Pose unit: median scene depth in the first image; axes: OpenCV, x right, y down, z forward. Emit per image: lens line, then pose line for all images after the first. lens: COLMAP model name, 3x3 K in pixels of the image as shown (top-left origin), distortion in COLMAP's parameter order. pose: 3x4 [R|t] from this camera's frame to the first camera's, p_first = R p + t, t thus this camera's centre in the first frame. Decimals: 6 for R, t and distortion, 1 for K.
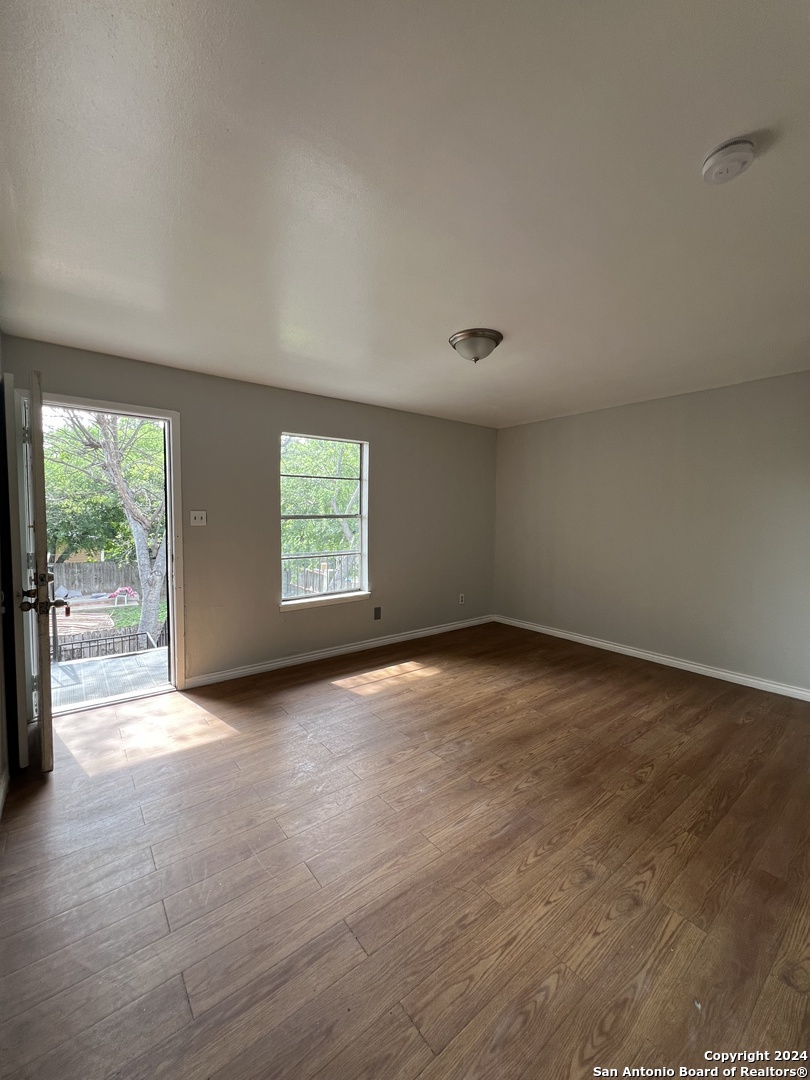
lens RADIAL K [[431.3, 0, 406.1], [0, 431.3, 534.3], [0, 0, 1]] dist [-0.000983, 0.000177]
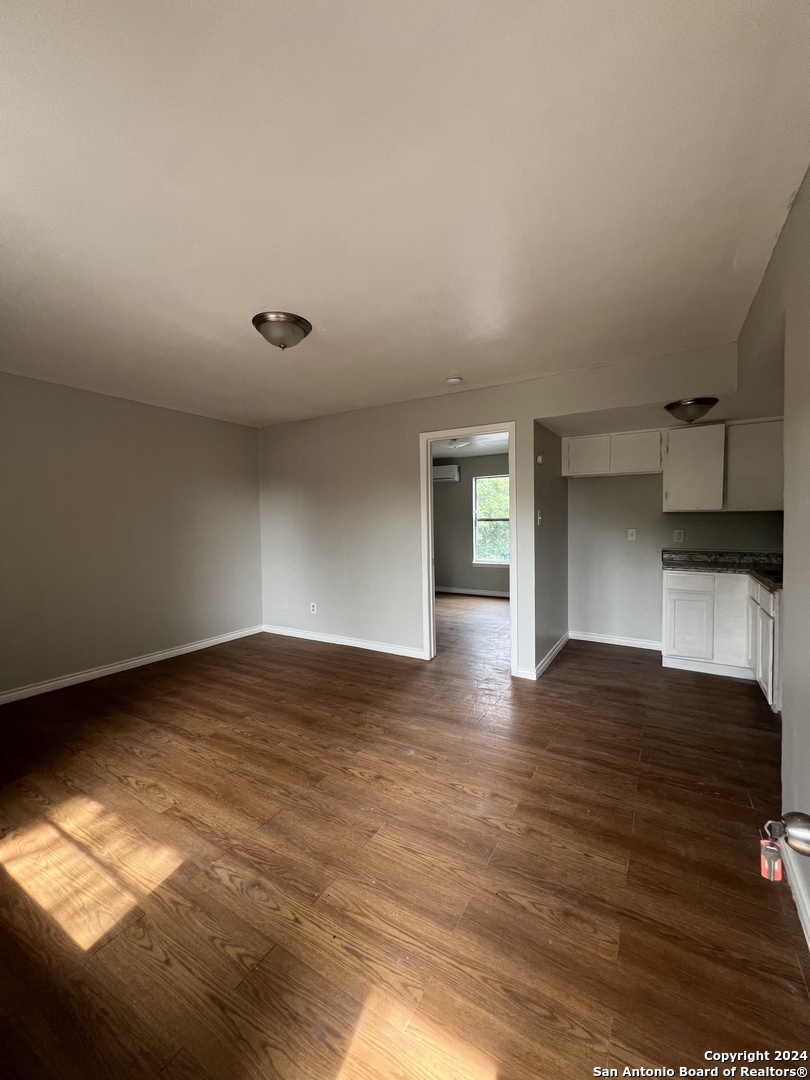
lens RADIAL K [[431.3, 0, 406.1], [0, 431.3, 534.3], [0, 0, 1]] dist [-0.000983, 0.000177]
pose [[-0.356083, -0.030933, 0.933942, -0.709441], [0.052665, 0.997199, 0.053108, -0.032333], [-0.932969, 0.068097, -0.353456, 0.969093]]
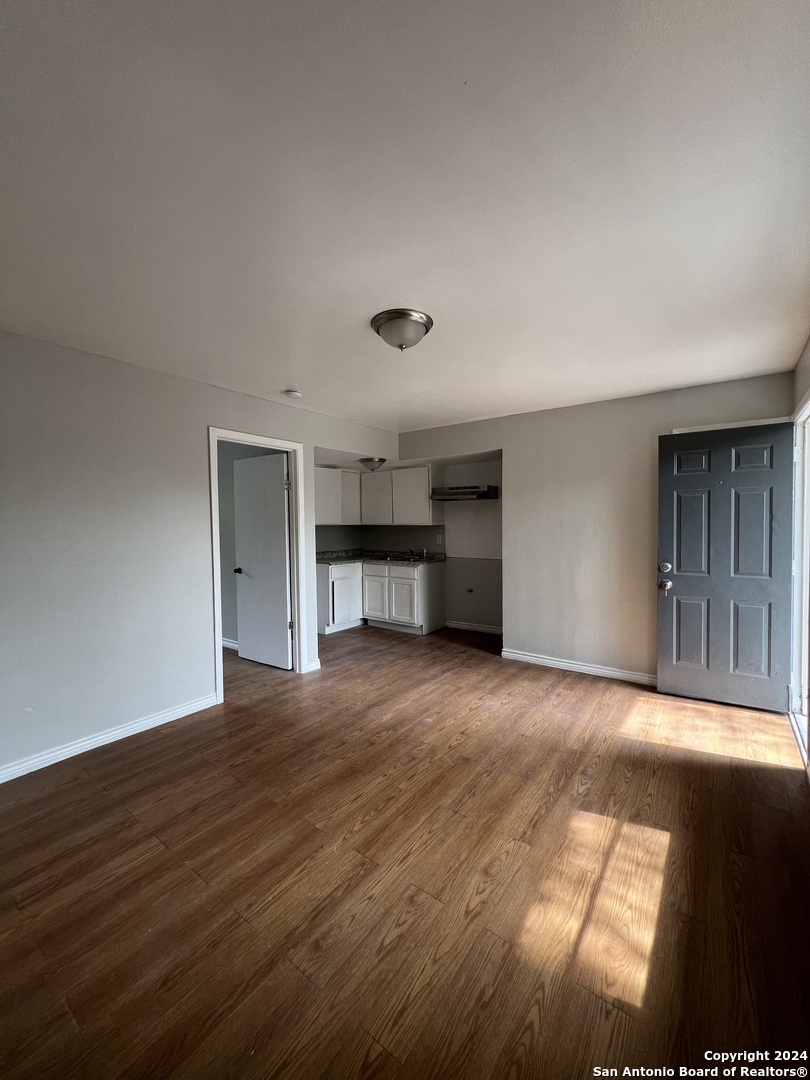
lens RADIAL K [[431.3, 0, 406.1], [0, 431.3, 534.3], [0, 0, 1]] dist [-0.000983, 0.000177]
pose [[-0.963866, 0.010067, -0.266198, 0.335415], [-0.009203, 0.997431, 0.071045, -0.082792], [0.266229, 0.070928, -0.961297, 1.618217]]
